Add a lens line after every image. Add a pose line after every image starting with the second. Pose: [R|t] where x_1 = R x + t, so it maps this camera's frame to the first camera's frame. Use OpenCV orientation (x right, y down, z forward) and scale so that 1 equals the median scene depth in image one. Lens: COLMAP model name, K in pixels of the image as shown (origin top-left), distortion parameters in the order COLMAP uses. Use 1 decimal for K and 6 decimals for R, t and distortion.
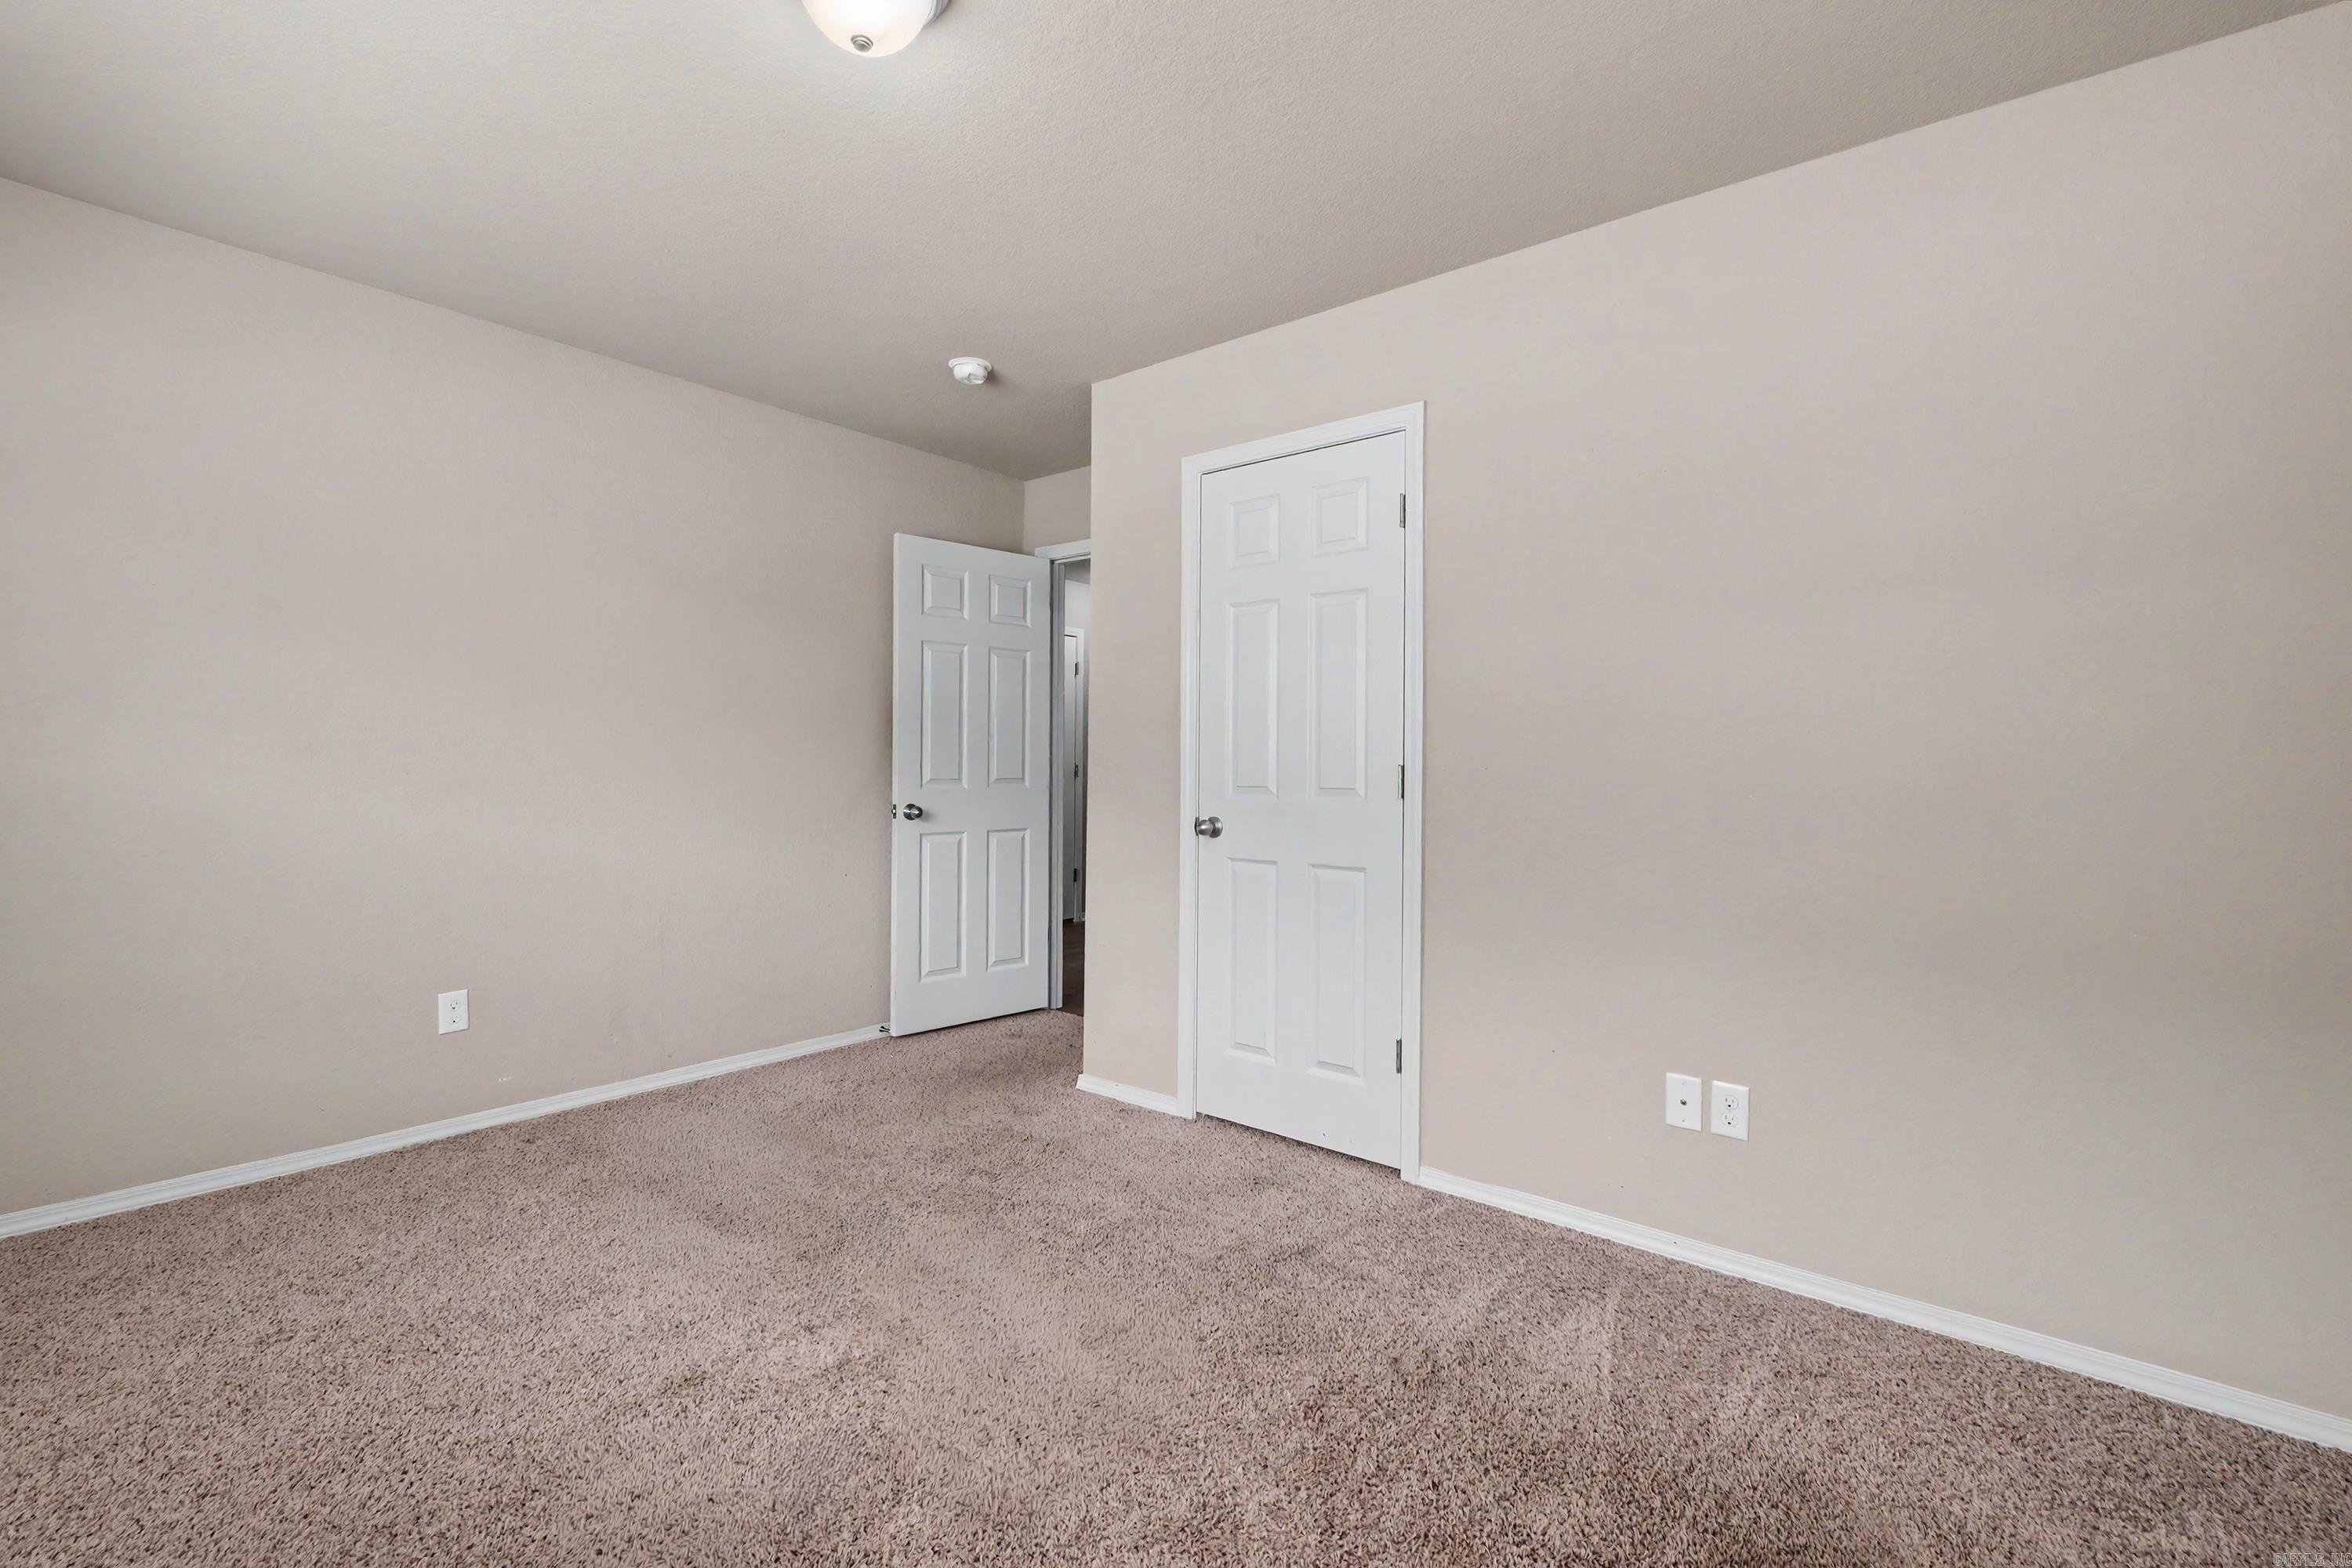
lens RADIAL K [[1035.4, 0, 1175.6], [0, 1035.4, 765.5], [0, 0, 1]] dist [0.003368, 0.000273]
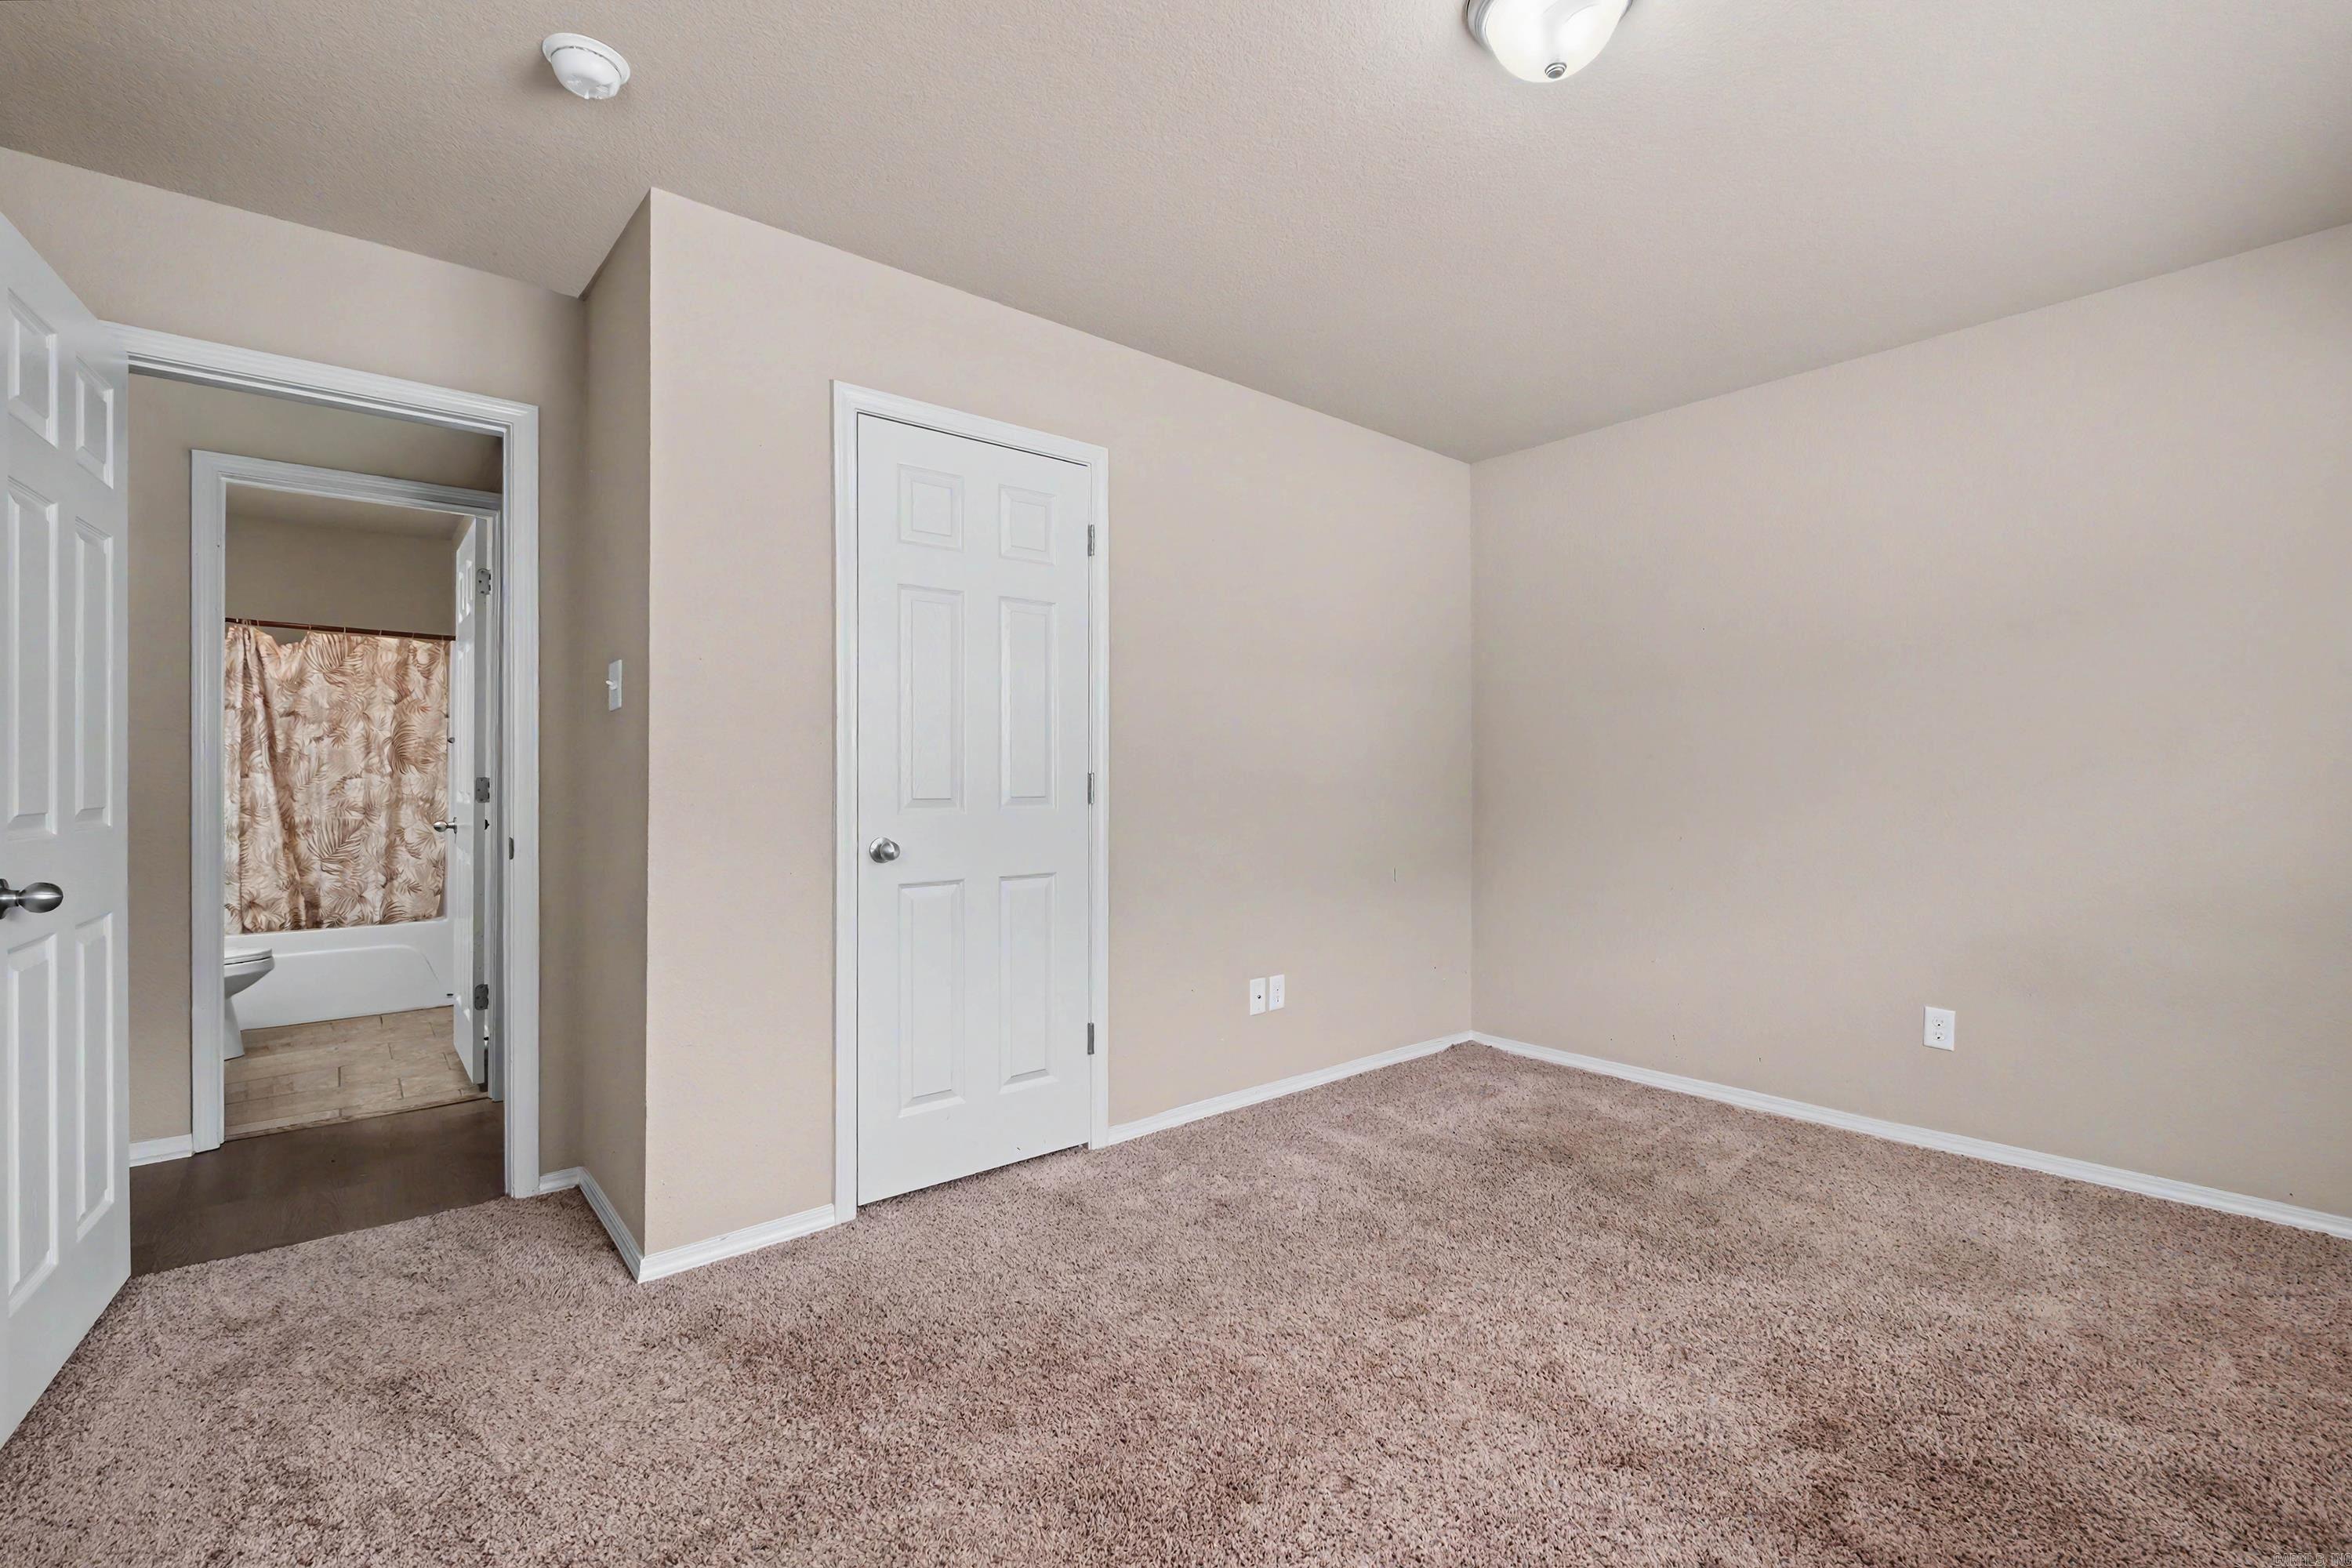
lens RADIAL K [[1015.6, 0, 1176.0], [0, 1015.6, 784.0], [0, 0, 1]] dist [0.000043, -0.000317]
pose [[0.189625, -0.016900, 0.981711, -0.816684], [0.004931, 0.999856, 0.016260, -0.006328], [-0.981844, 0.001757, 0.189681, 0.706649]]
